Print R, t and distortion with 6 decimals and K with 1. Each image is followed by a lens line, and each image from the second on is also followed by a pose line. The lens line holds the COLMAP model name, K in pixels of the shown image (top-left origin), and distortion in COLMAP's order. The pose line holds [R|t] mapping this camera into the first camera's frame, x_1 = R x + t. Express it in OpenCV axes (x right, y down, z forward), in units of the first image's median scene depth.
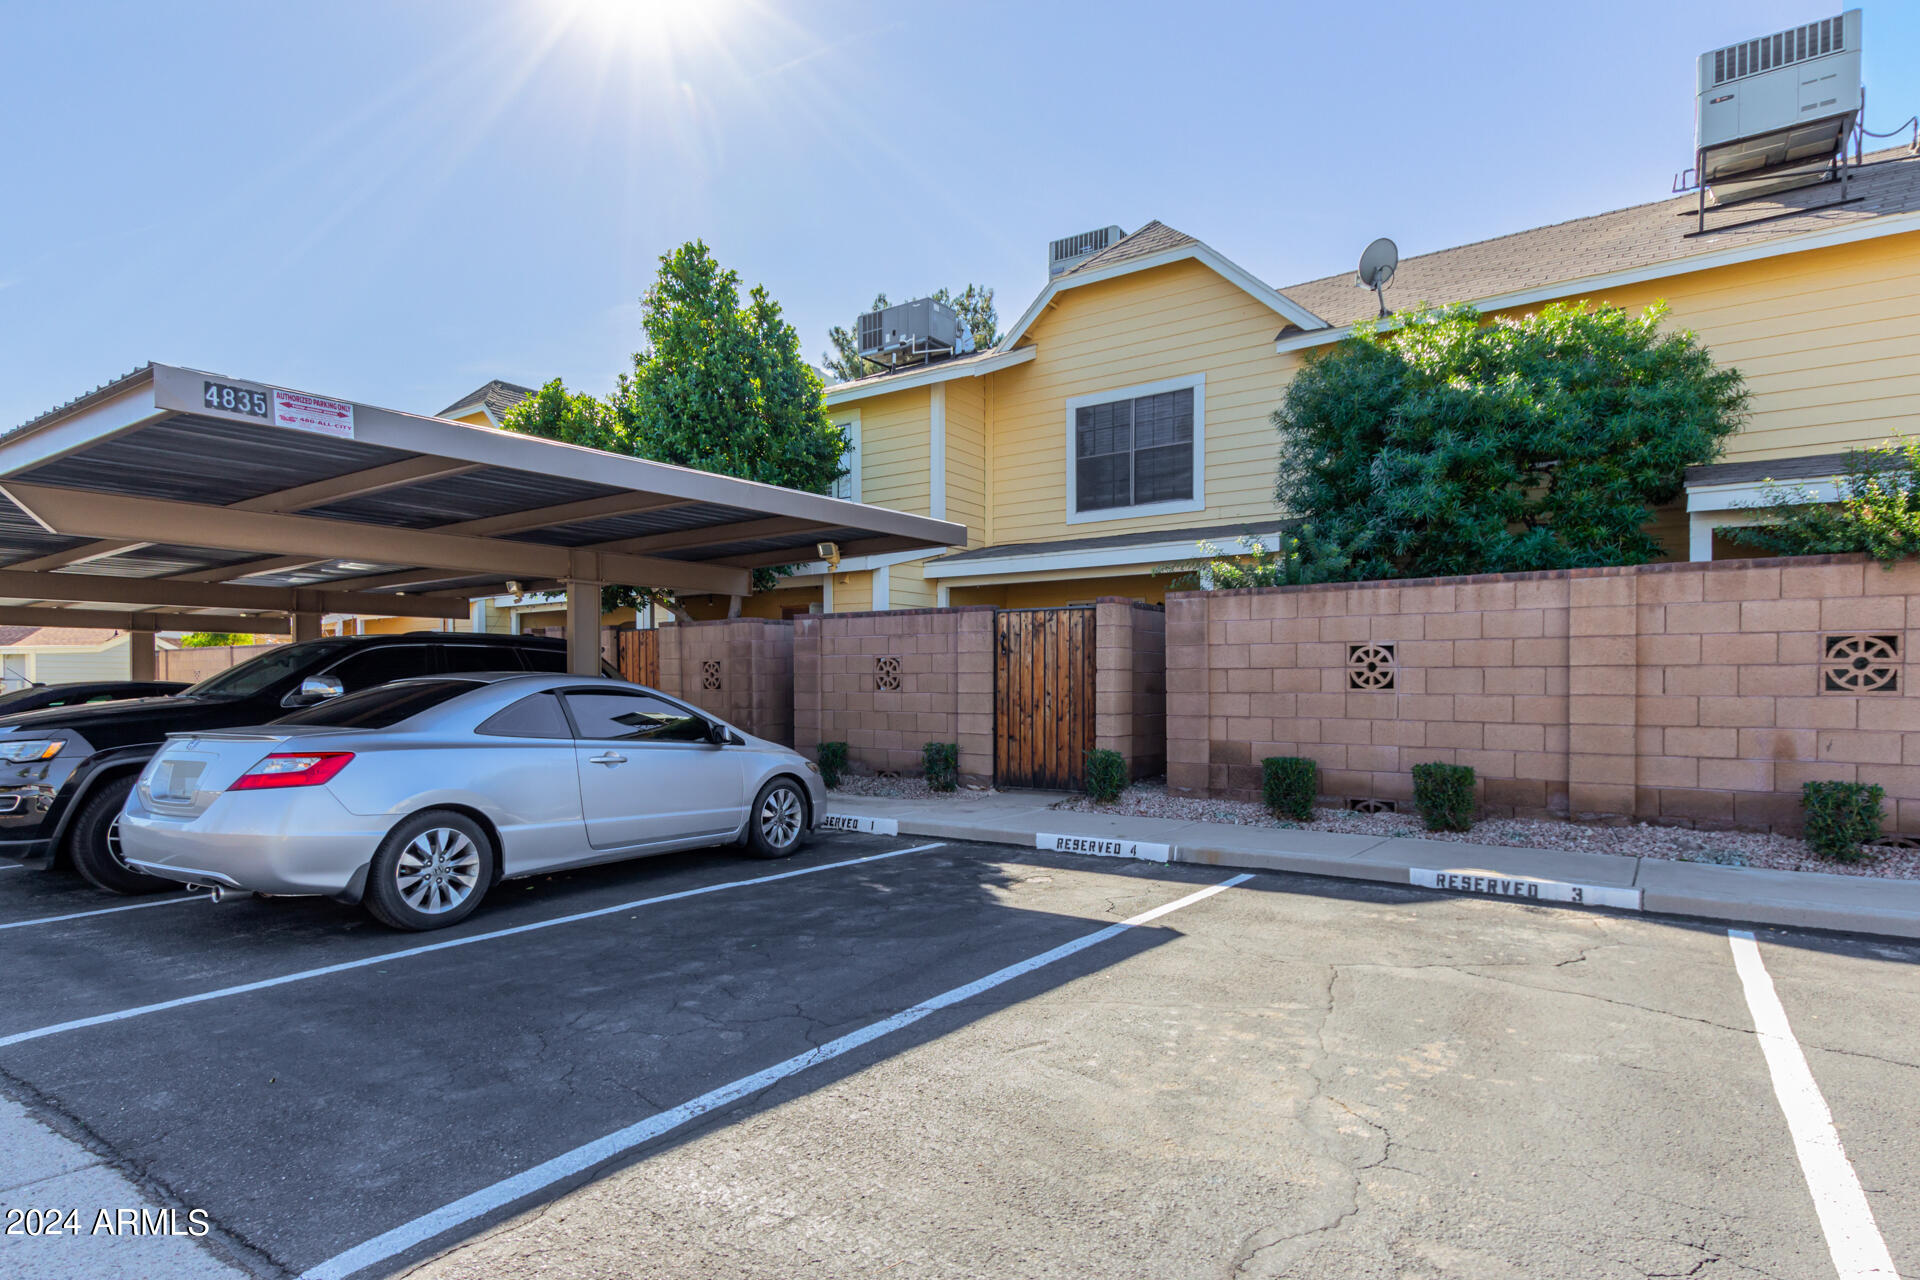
lens RADIAL K [[1009.0, 0, 970.0], [0, 1009.0, 690.1], [0, 0, 1]] dist [0.020180, -0.001156]
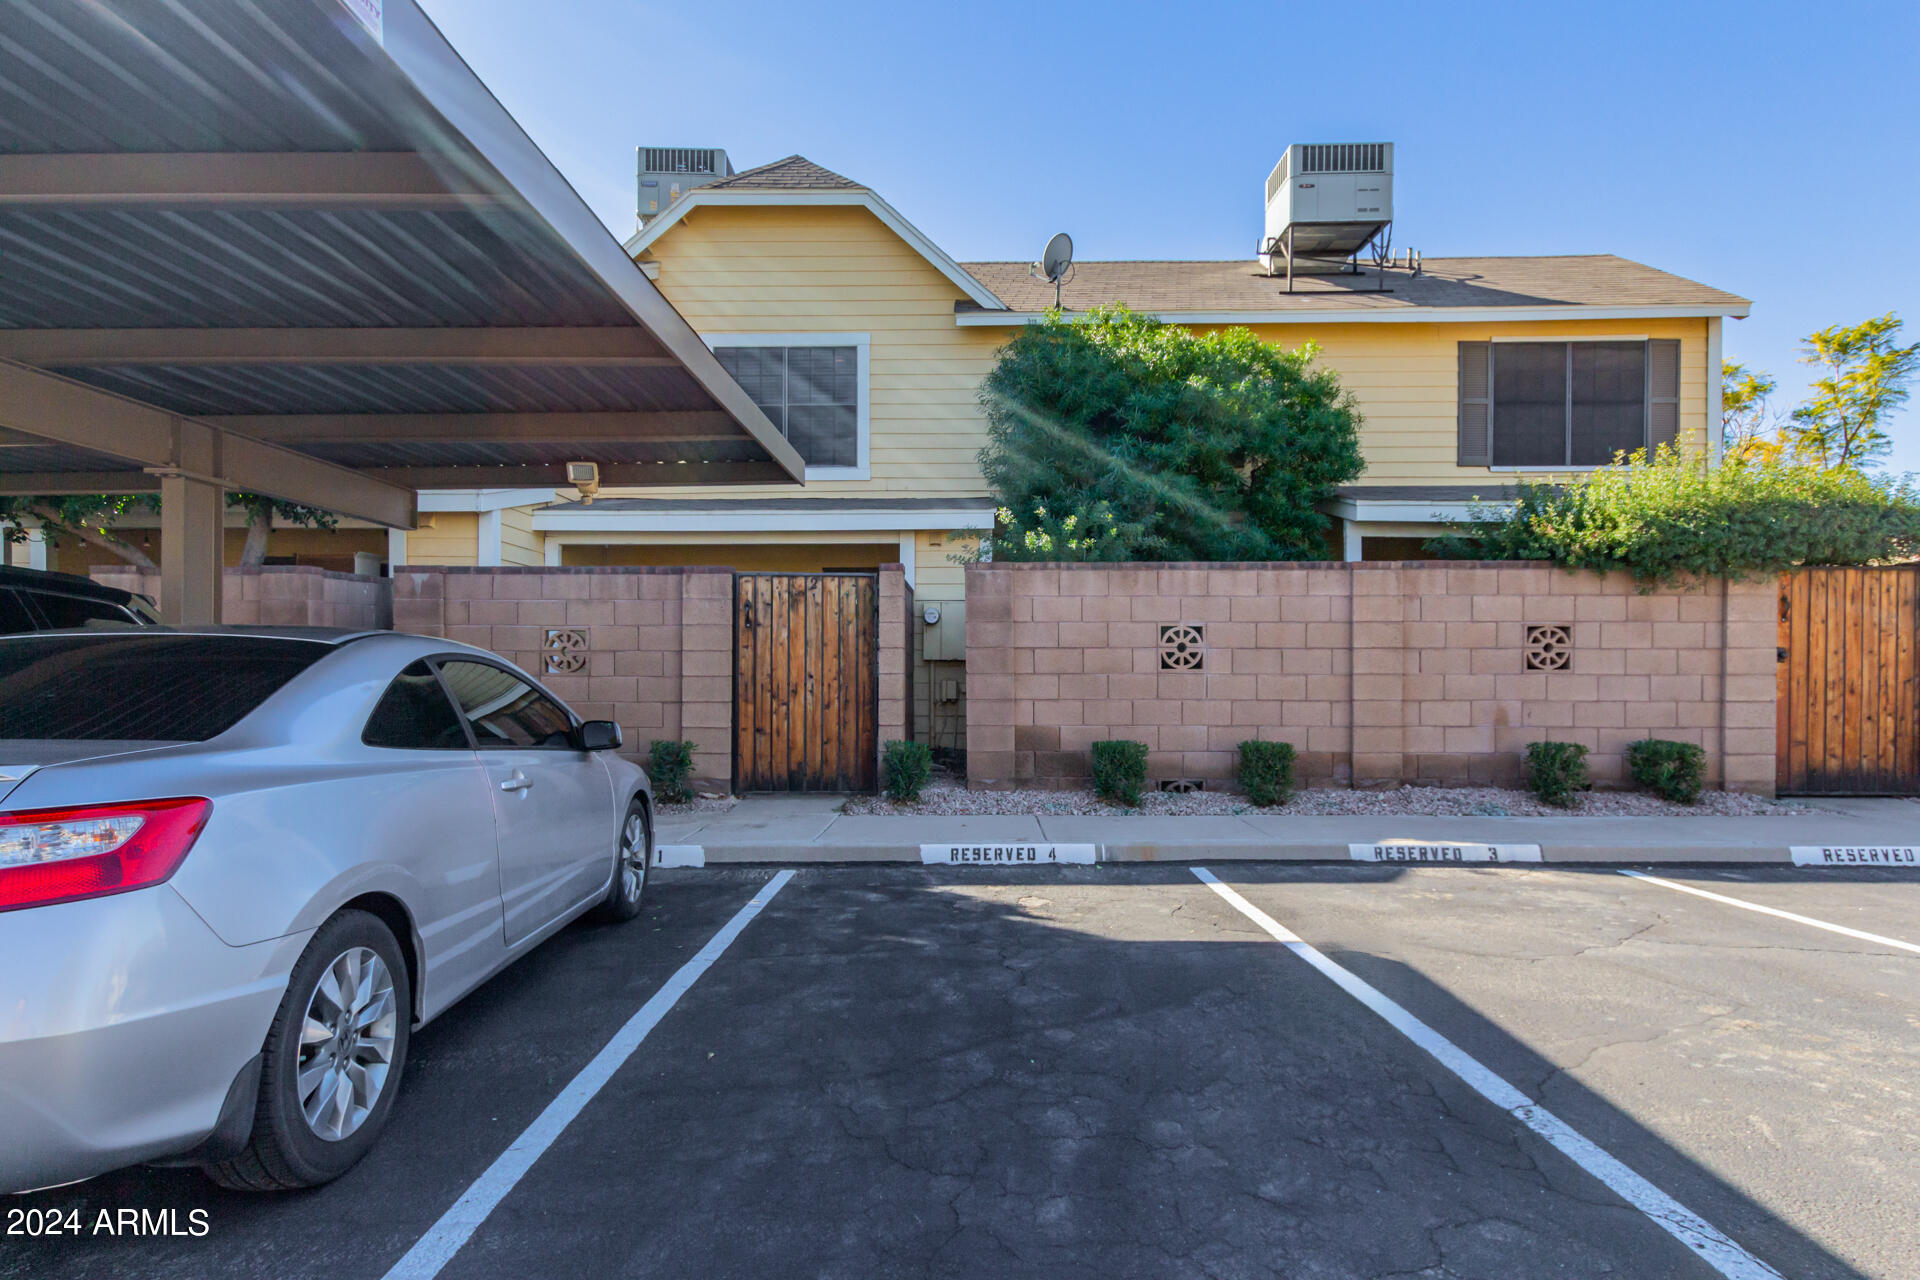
lens RADIAL K [[1020.7, 0, 961.5], [0, 1020.7, 664.7], [0, 0, 1]] dist [0.020745, 0.000339]
pose [[0.830634, 0.004325, 0.556802, -0.360064], [0.004113, 0.999895, -0.013902, 0.007749], [-0.556804, 0.013838, 0.830529, 0.289350]]
